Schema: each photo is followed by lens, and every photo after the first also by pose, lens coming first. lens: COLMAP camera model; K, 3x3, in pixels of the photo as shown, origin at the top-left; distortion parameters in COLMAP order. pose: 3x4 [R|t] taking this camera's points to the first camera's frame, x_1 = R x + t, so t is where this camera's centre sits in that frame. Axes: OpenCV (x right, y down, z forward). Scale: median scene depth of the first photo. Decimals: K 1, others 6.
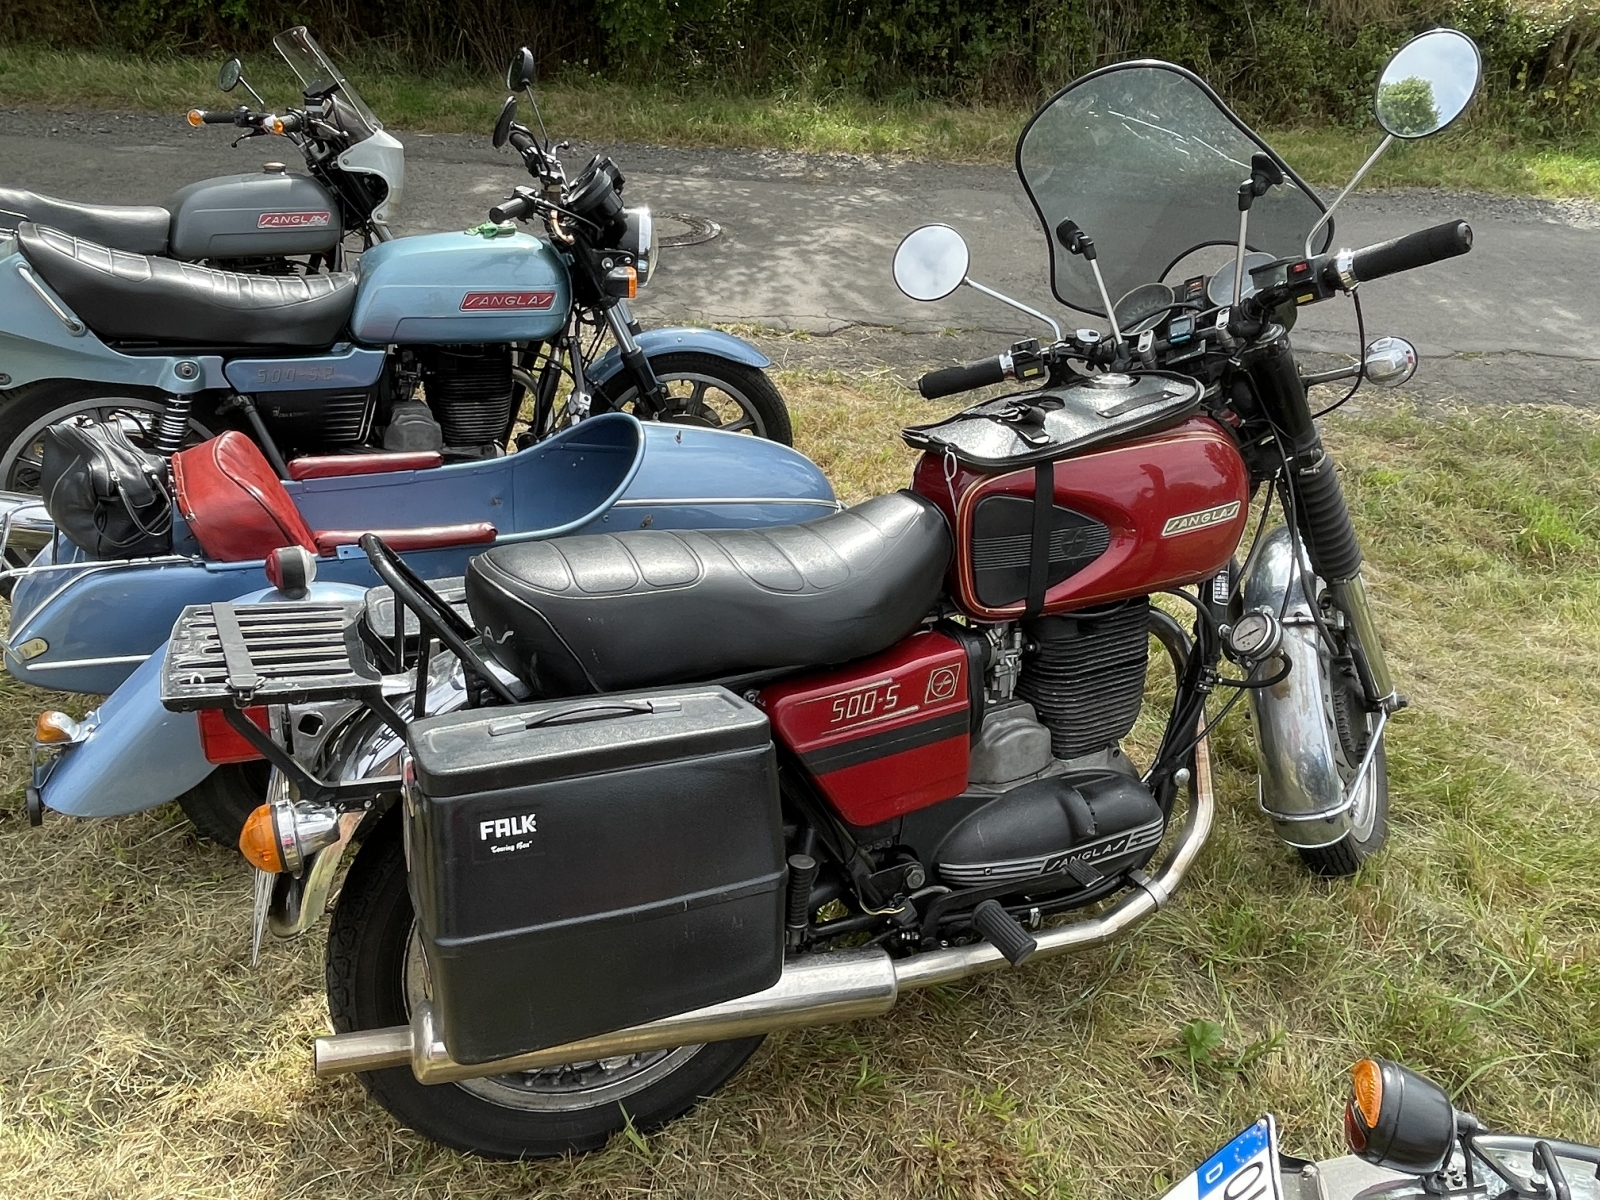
lens RADIAL K [[1130.9, 0, 797.5], [0, 1130.9, 608.6], [0, 0, 1]] dist [-0.002641, 0.000270]
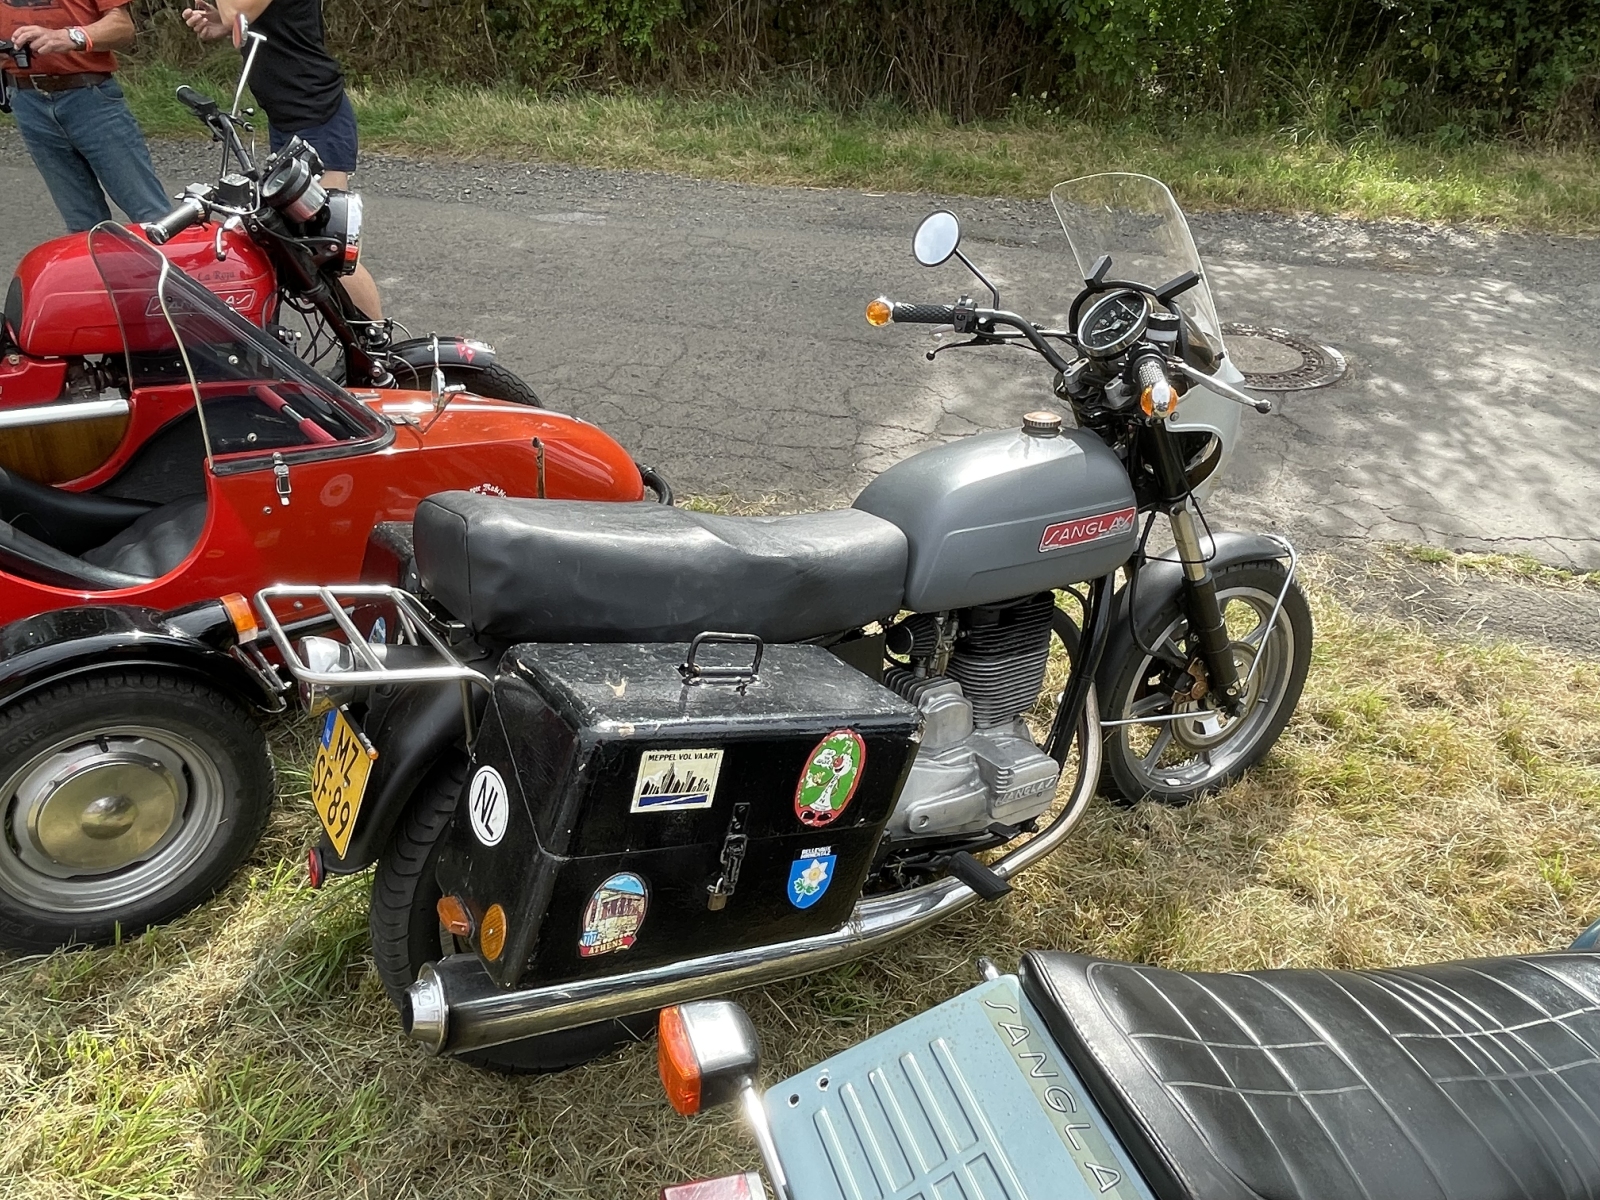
lens RADIAL K [[1130.9, 0, 806.9], [0, 1130.9, 607.3], [0, 0, 1]] dist [-0.002641, 0.000270]
pose [[0.978854, 0.079009, -0.188688, -0.288579], [-0.077832, 0.996873, 0.013650, -0.185181], [0.189176, 0.001324, 0.981942, 0.268514]]
